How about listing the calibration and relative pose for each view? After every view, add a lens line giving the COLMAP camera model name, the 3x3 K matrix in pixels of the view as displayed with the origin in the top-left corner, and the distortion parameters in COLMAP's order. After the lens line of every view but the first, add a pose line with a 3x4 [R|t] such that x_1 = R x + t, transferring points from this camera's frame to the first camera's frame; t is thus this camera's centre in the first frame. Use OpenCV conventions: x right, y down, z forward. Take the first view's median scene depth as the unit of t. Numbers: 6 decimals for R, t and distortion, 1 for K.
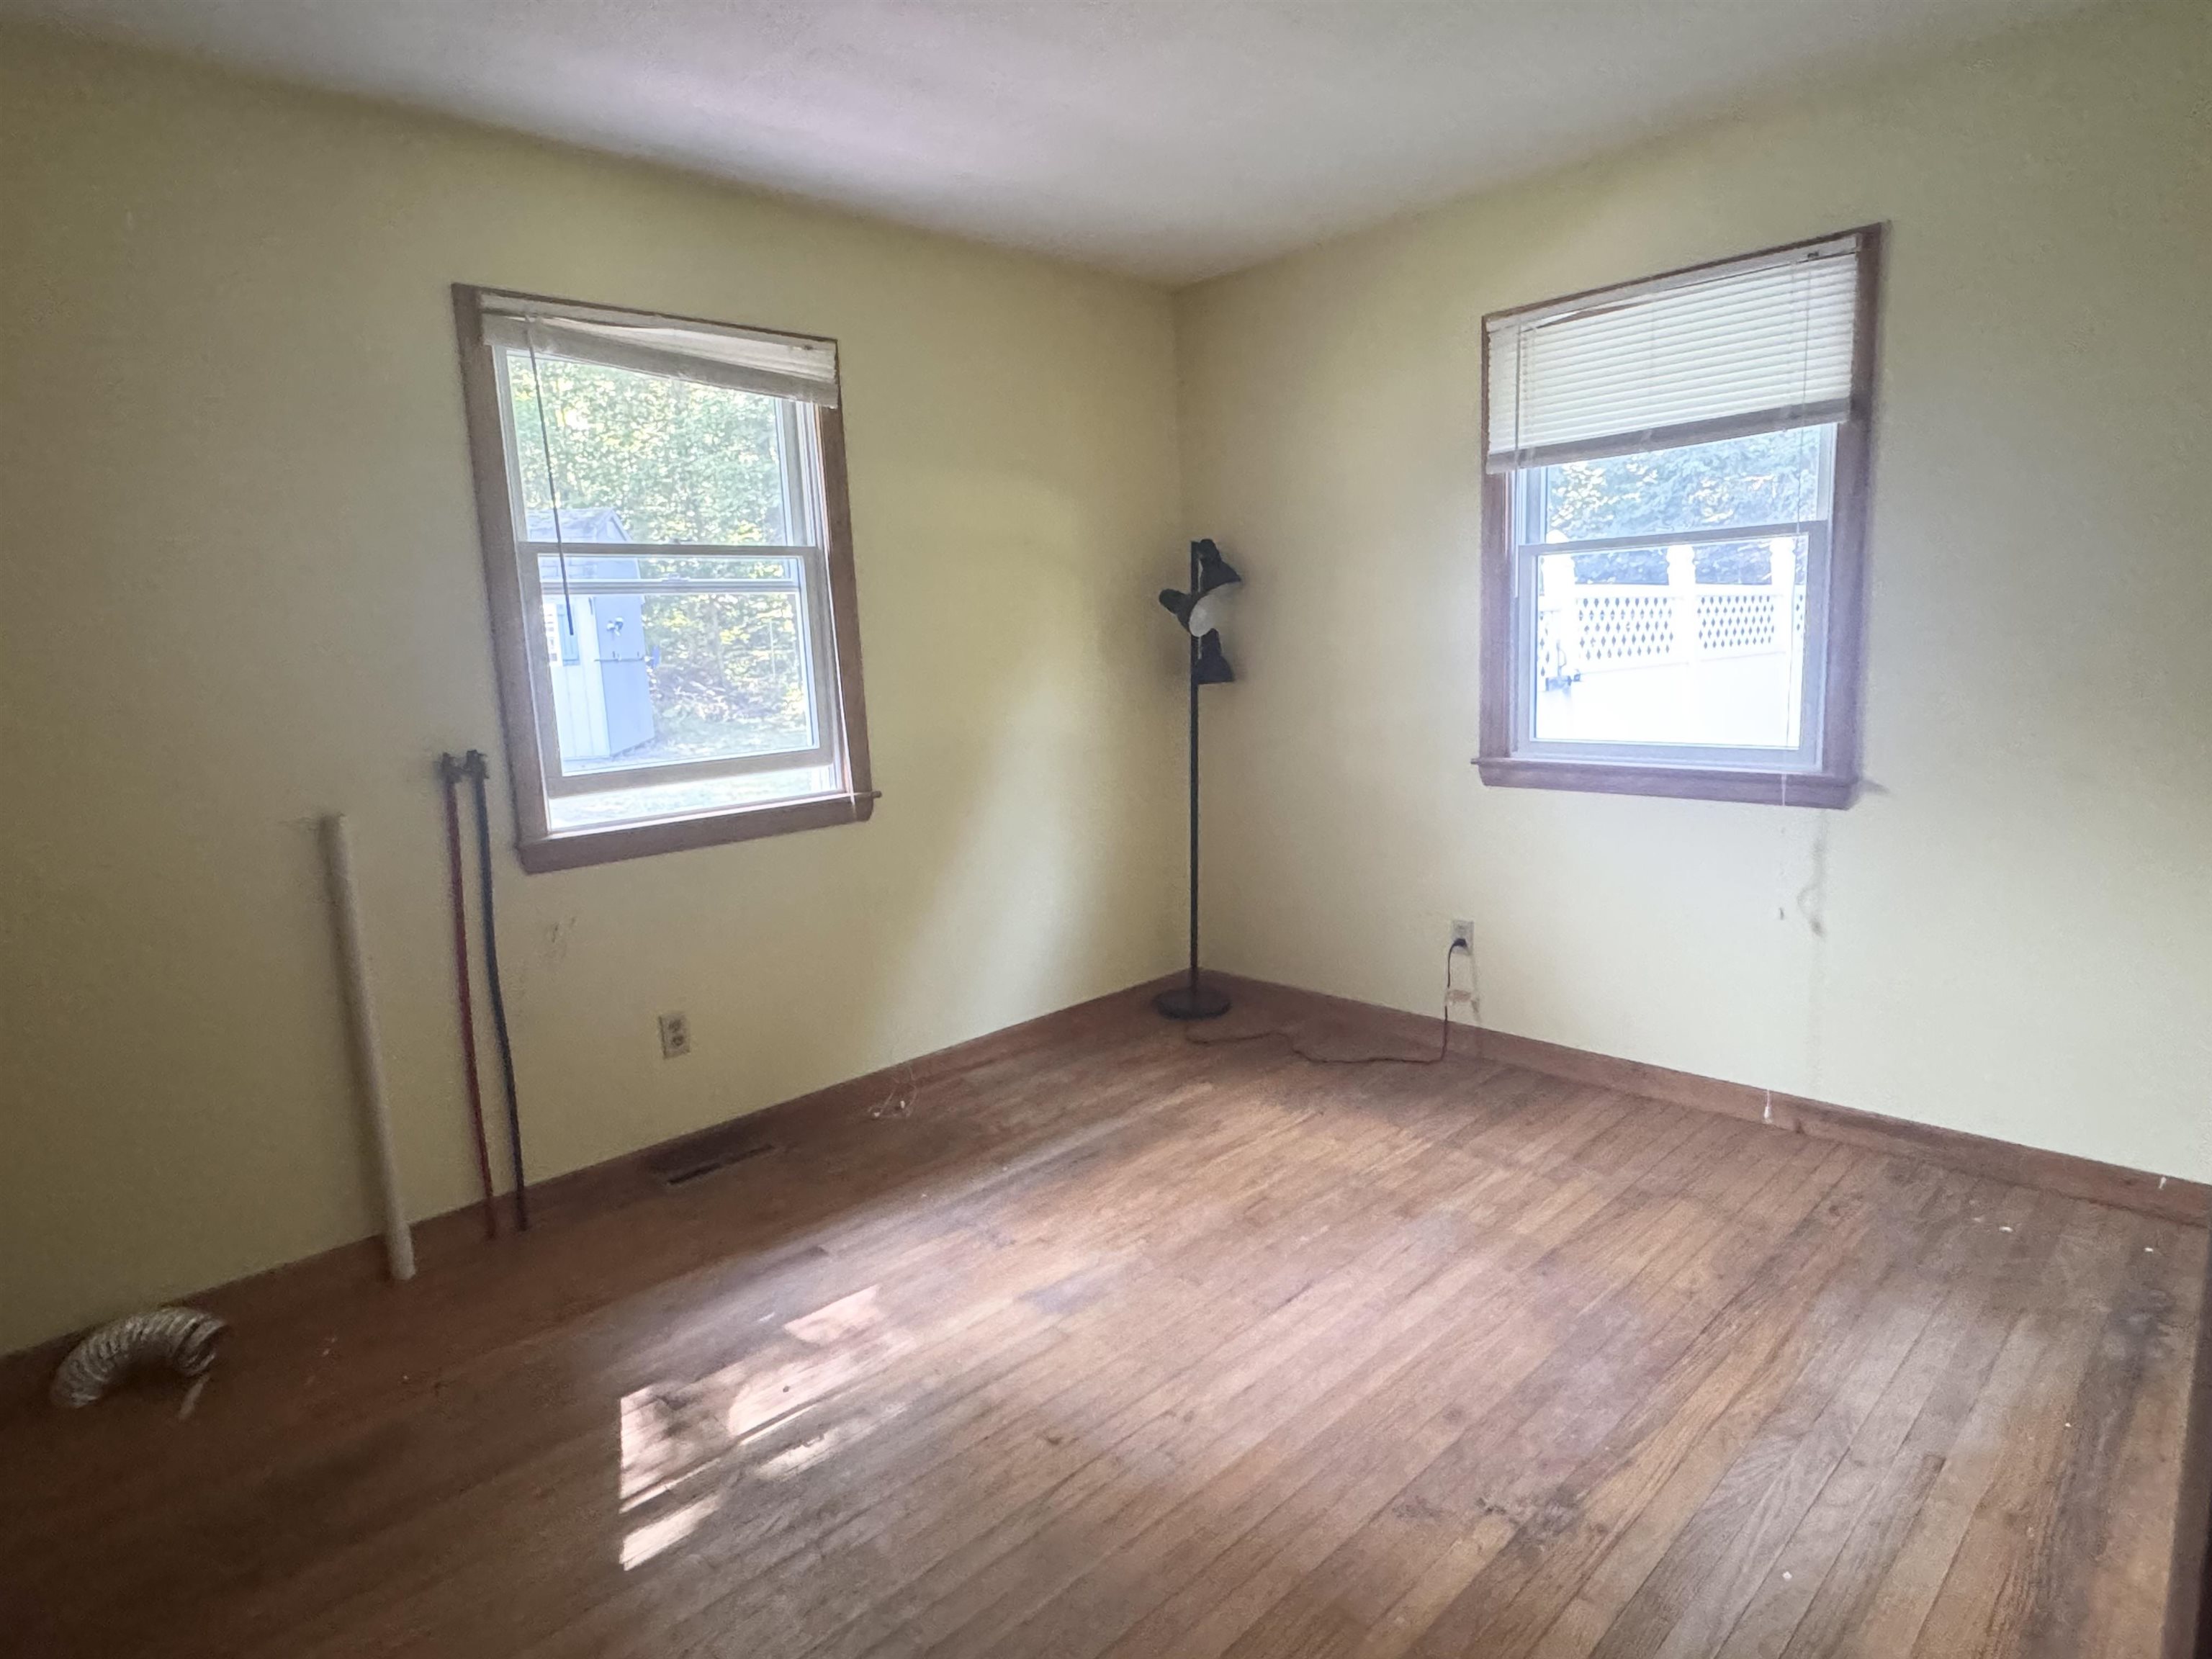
lens RADIAL K [[1220.0, 0, 1108.1], [0, 1220.0, 828.6], [0, 0, 1]] dist [-0.003134, 0.001081]
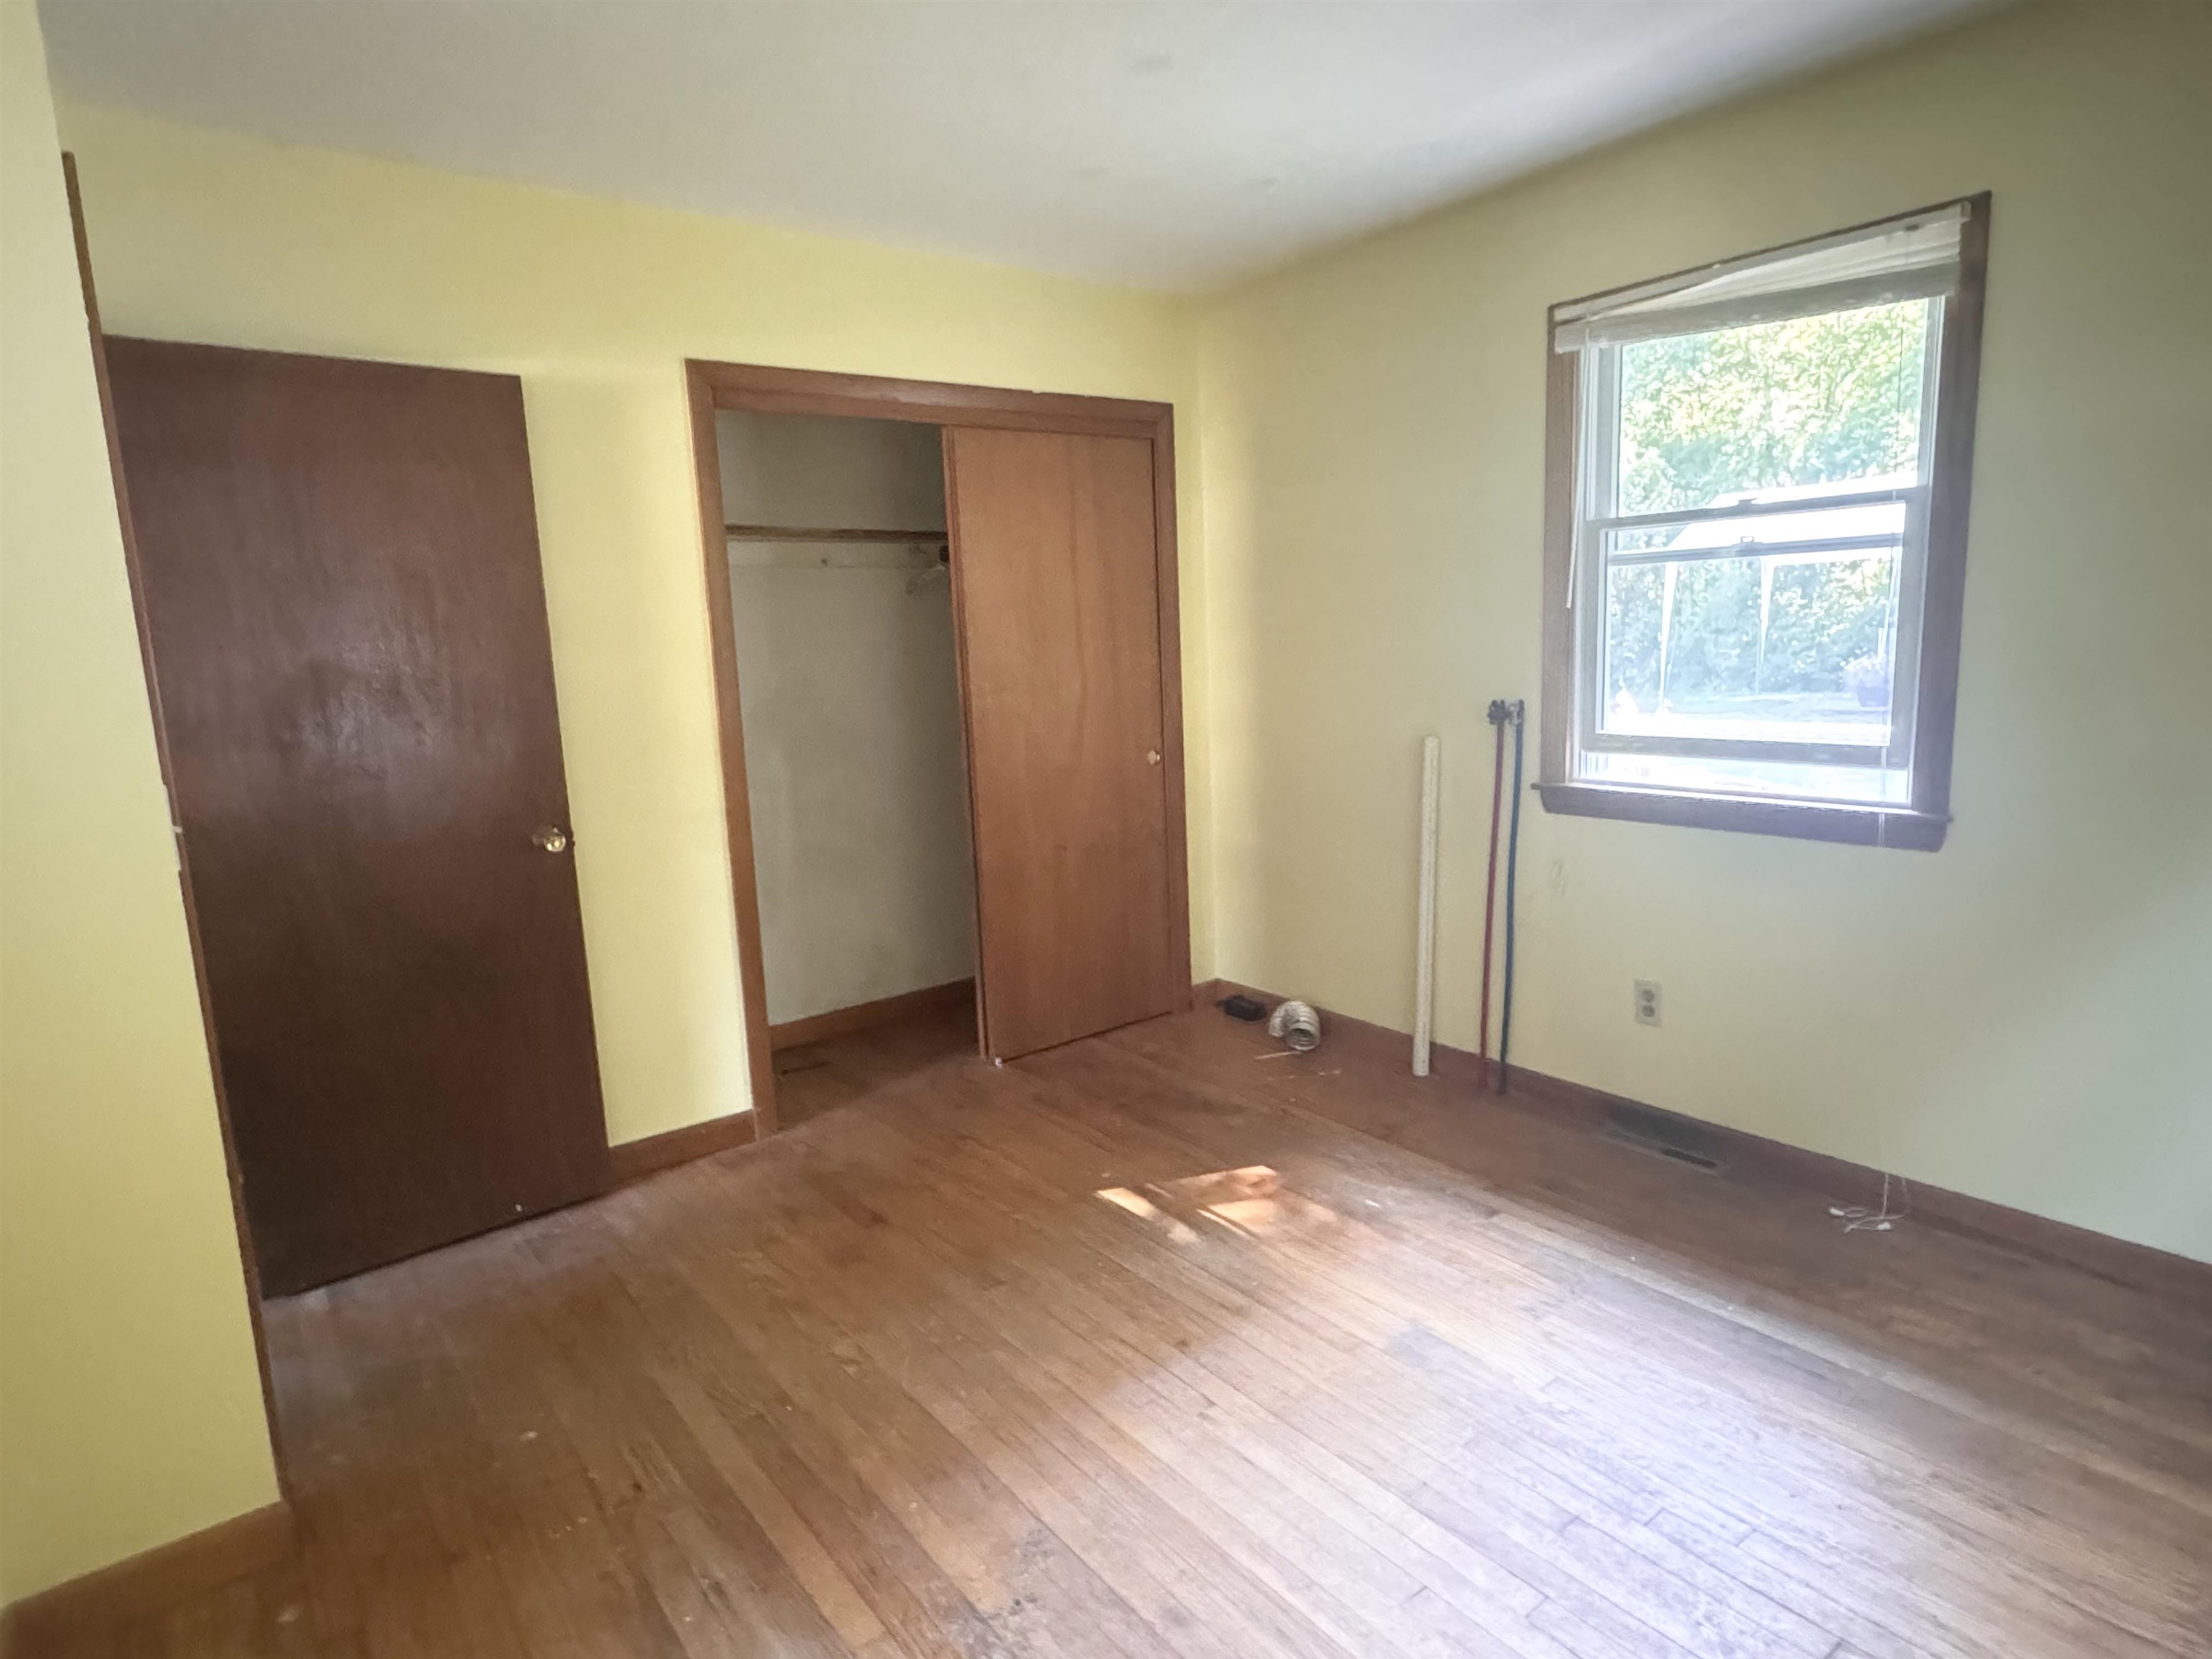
lens RADIAL K [[1220.0, 0, 1100.4], [0, 1220.0, 830.1], [0, 0, 1]] dist [-0.003134, 0.001081]
pose [[-0.106878, 0.206356, -0.972622, 0.716924], [-0.117005, 0.968818, 0.218406, -0.152273], [0.987364, 0.137145, -0.079401, 0.687922]]
